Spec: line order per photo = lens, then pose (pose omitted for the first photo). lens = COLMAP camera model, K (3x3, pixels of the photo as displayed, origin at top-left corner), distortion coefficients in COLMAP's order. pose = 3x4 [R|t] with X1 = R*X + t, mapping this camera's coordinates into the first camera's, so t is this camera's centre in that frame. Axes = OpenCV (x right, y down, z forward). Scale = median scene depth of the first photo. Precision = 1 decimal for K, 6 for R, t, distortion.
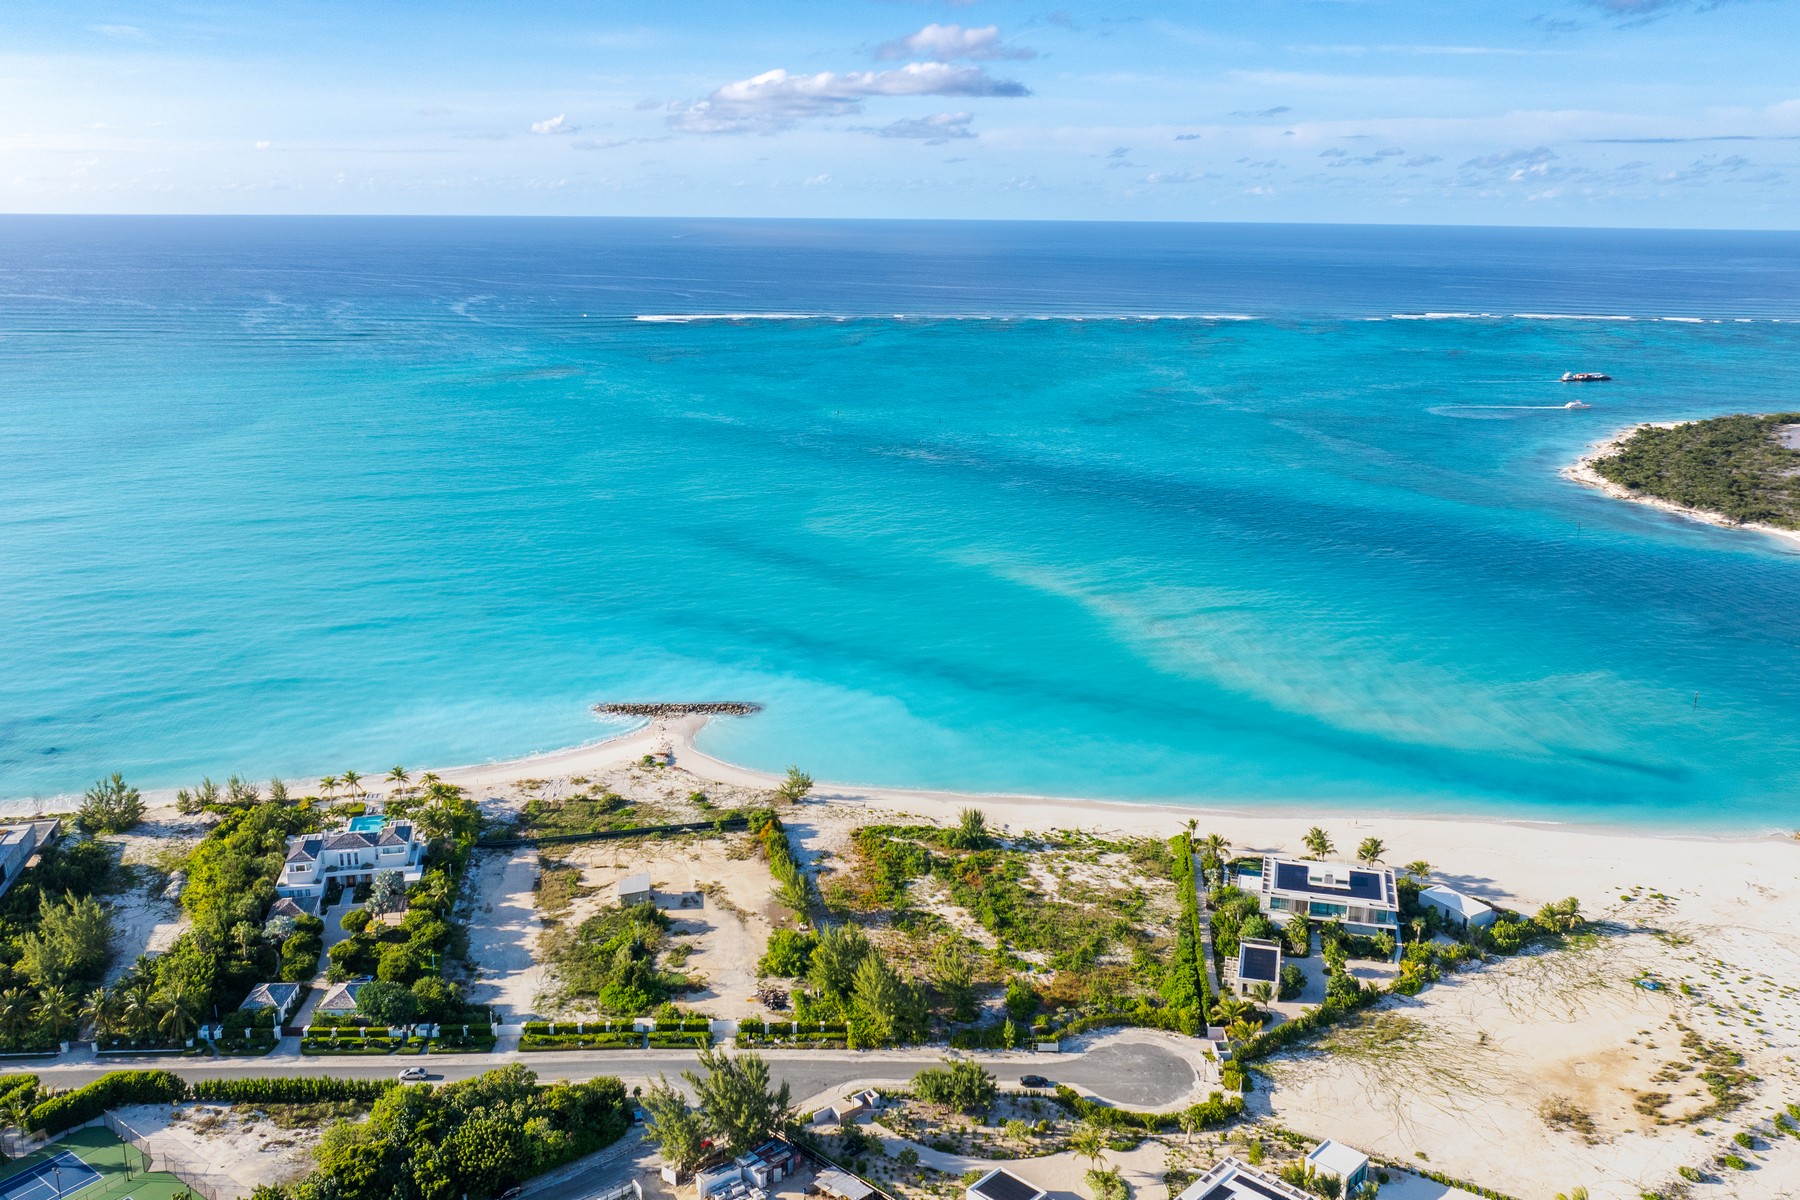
lens RADIAL K [[1499.8, 0, 910.6], [0, 1499.8, 596.0], [0, 0, 1]] dist [-0.009082, -0.023135]
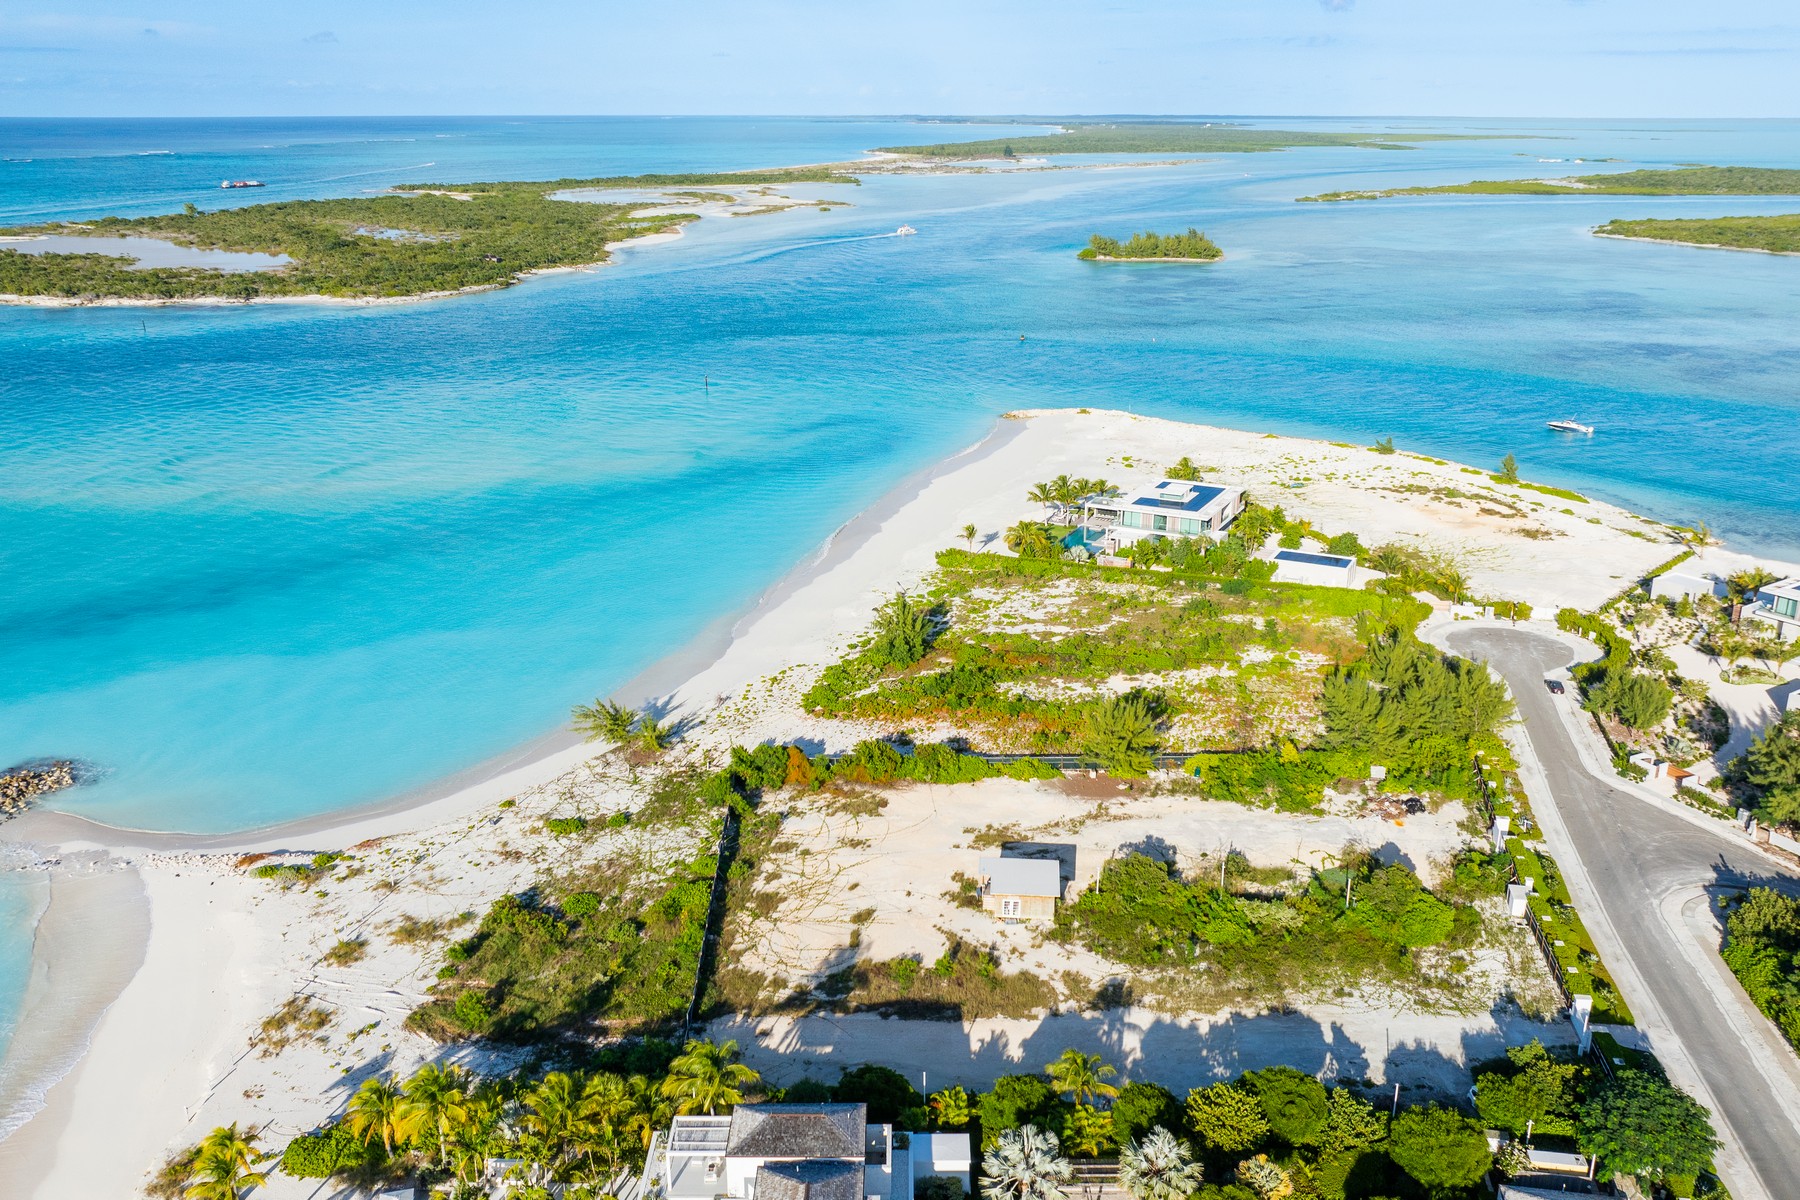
lens RADIAL K [[1499.8, 0, 909.7], [0, 1499.8, 596.2], [0, 0, 1]] dist [-0.009082, -0.023135]
pose [[0.210509, -0.311437, 0.926657, -0.685878], [0.245516, 0.934360, 0.258252, -0.038738], [-0.946260, 0.173145, 0.273154, 0.958689]]
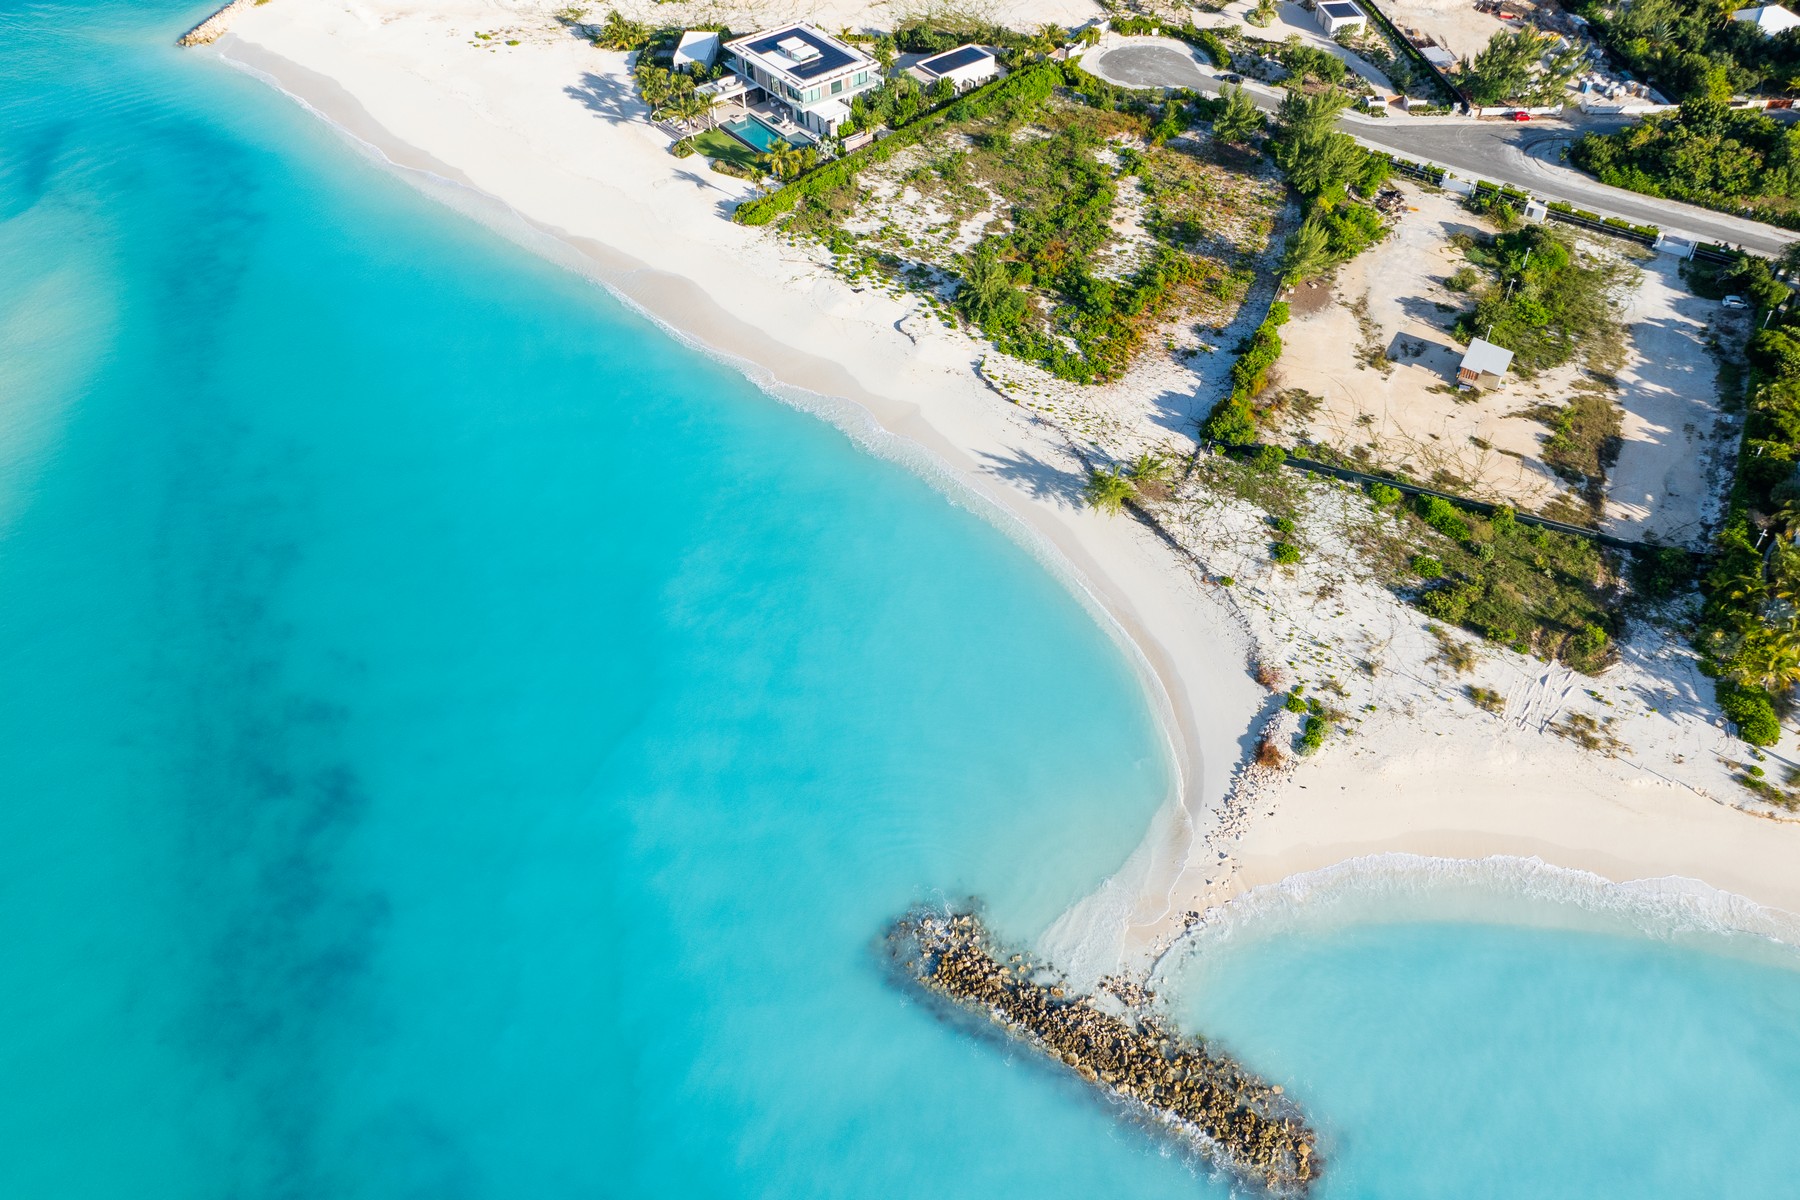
lens RADIAL K [[1499.8, 0, 907.2], [0, 1499.8, 593.2], [0, 0, 1]] dist [-0.009082, -0.023135]
pose [[-0.799982, -0.416002, 0.432401, -0.346600], [0.153981, 0.554174, 0.818035, -0.407864], [-0.579929, 0.720995, -0.379273, 1.647261]]
